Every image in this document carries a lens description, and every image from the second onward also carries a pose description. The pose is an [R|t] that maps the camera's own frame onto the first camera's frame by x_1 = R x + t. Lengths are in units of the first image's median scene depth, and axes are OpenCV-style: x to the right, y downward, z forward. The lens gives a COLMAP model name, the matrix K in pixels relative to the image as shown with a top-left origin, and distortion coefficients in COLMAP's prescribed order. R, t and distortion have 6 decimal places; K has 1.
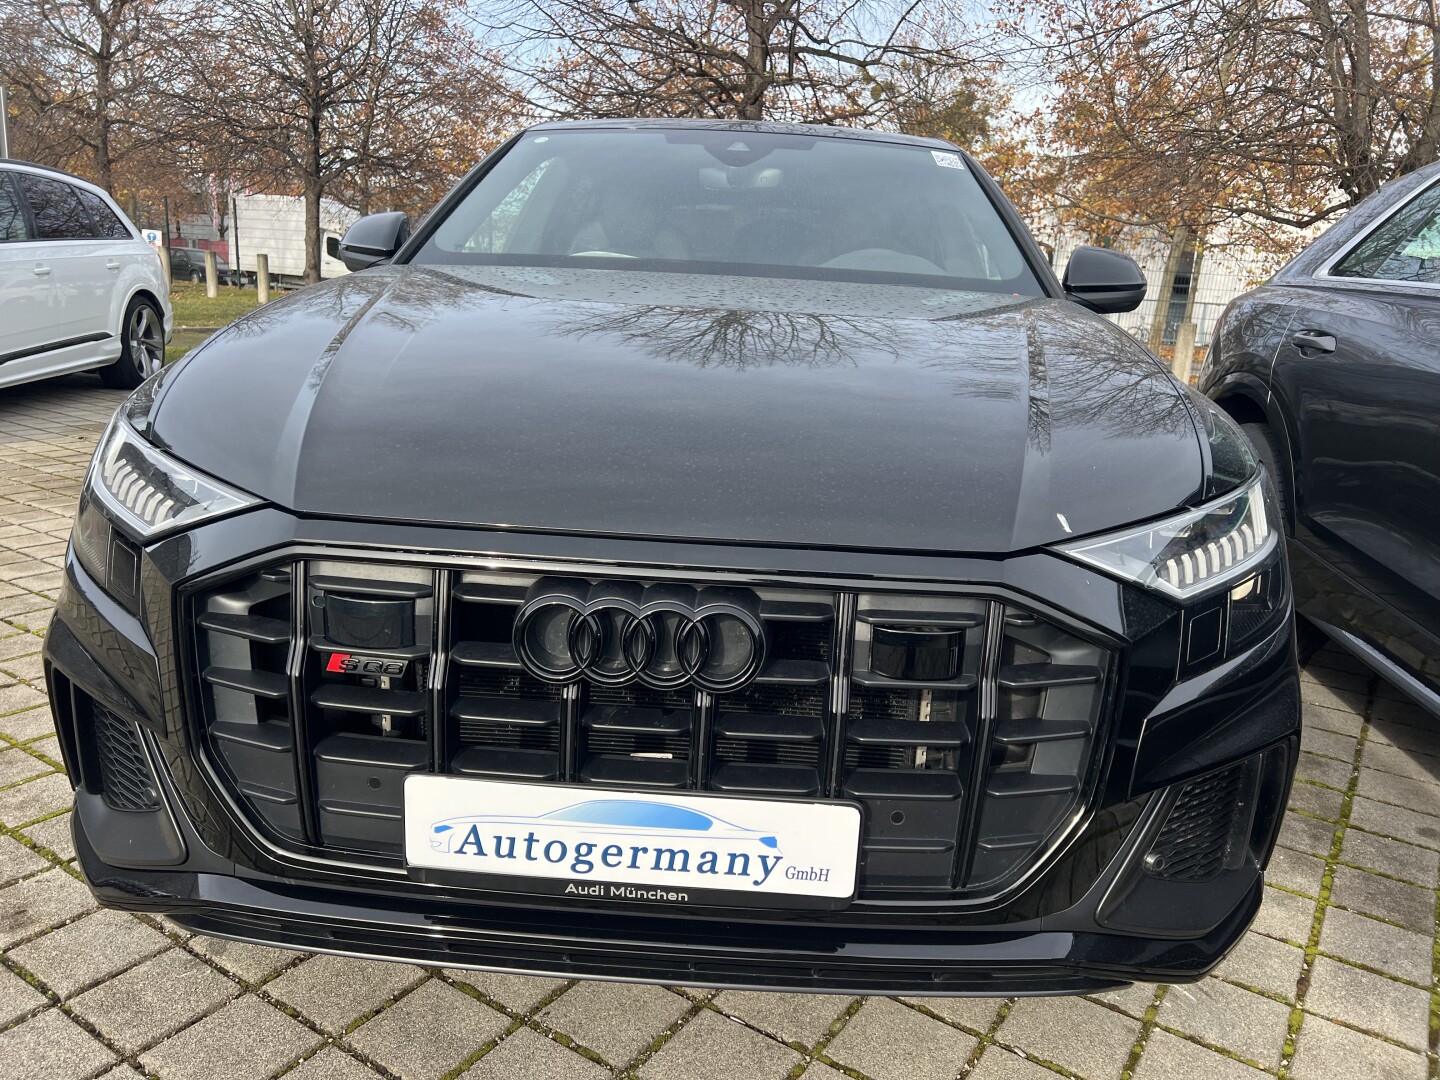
lens RADIAL K [[1090.7, 0, 729.1], [0, 1090.7, 546.7], [0, 0, 1]] dist [0.061259, -0.074467]
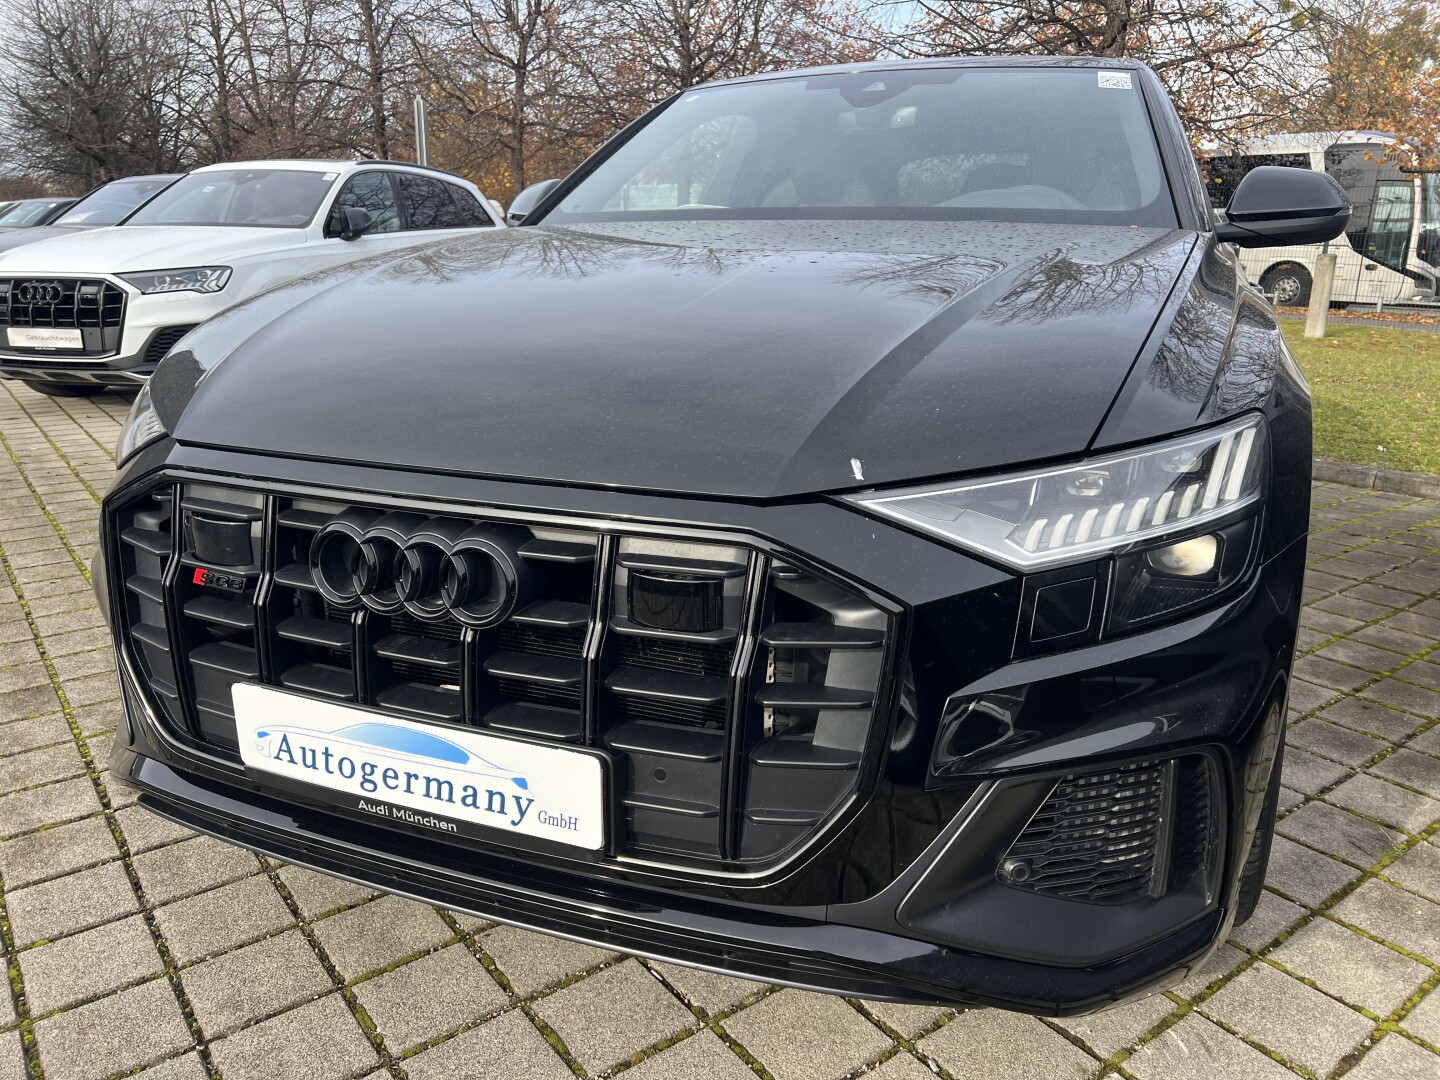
lens RADIAL K [[1091.1, 0, 727.0], [0, 1091.1, 537.5], [0, 0, 1]] dist [0.054359, -0.067300]
pose [[0.940490, 0.047521, -0.336483, 0.524269], [-0.041843, 0.998833, 0.024111, 0.017377], [0.337236, -0.008596, 0.941381, 0.135060]]
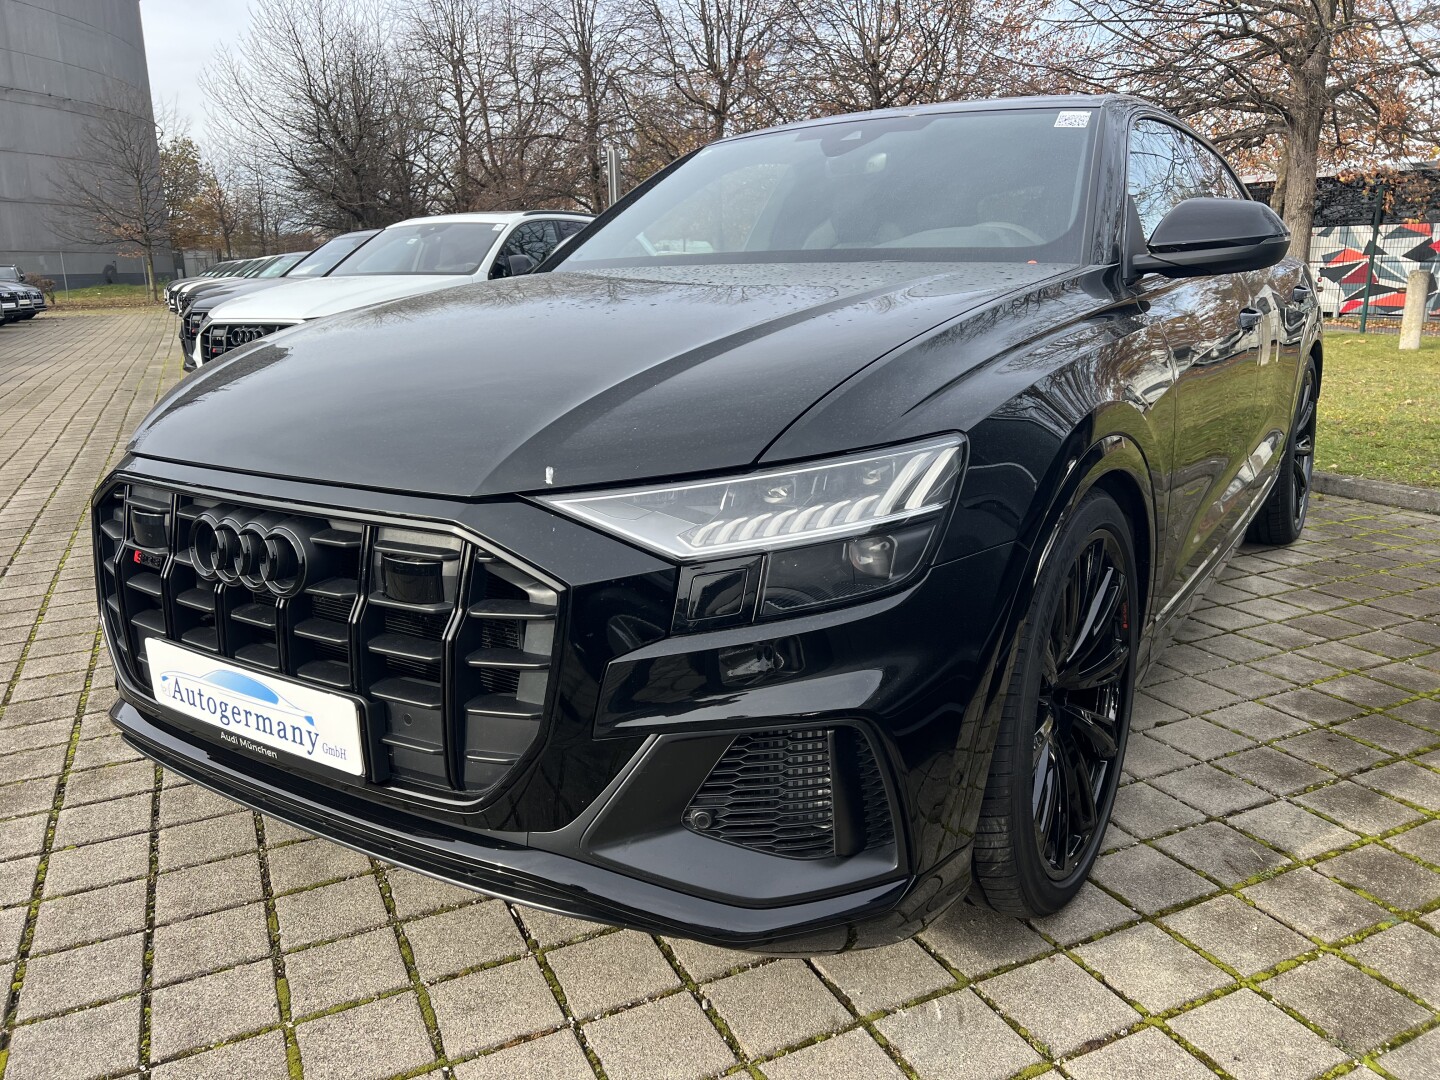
lens RADIAL K [[1095.8, 0, 720.0], [0, 1095.8, 540.0], [0, 0, 1]] dist [0.034128, -0.034207]
pose [[0.851227, 0.058860, -0.521486, 1.062354], [-0.063736, 0.997930, 0.008599, 0.023392], [0.520913, 0.025917, 0.853217, 0.163740]]
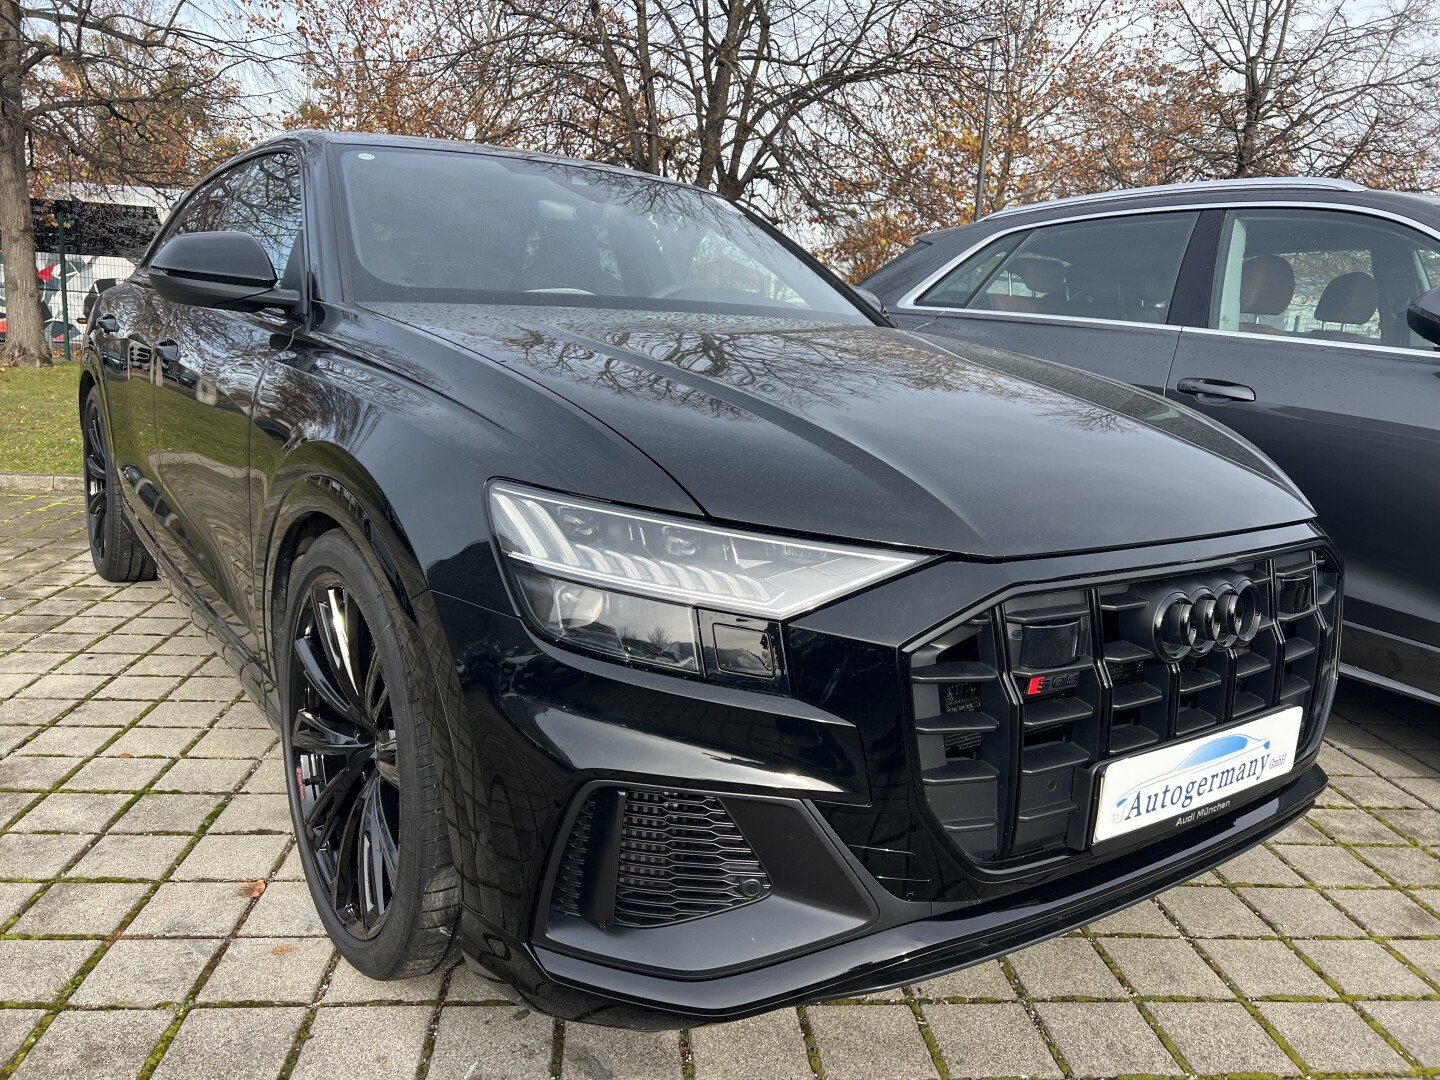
lens RADIAL K [[1090.7, 0, 729.1], [0, 1090.7, 546.7], [0, 0, 1]] dist [0.061259, -0.074467]
pose [[0.780517, -0.133616, 0.610689, -1.285373], [0.135370, 0.989837, 0.043557, -0.127941], [-0.610302, 0.048671, 0.790672, 0.299390]]
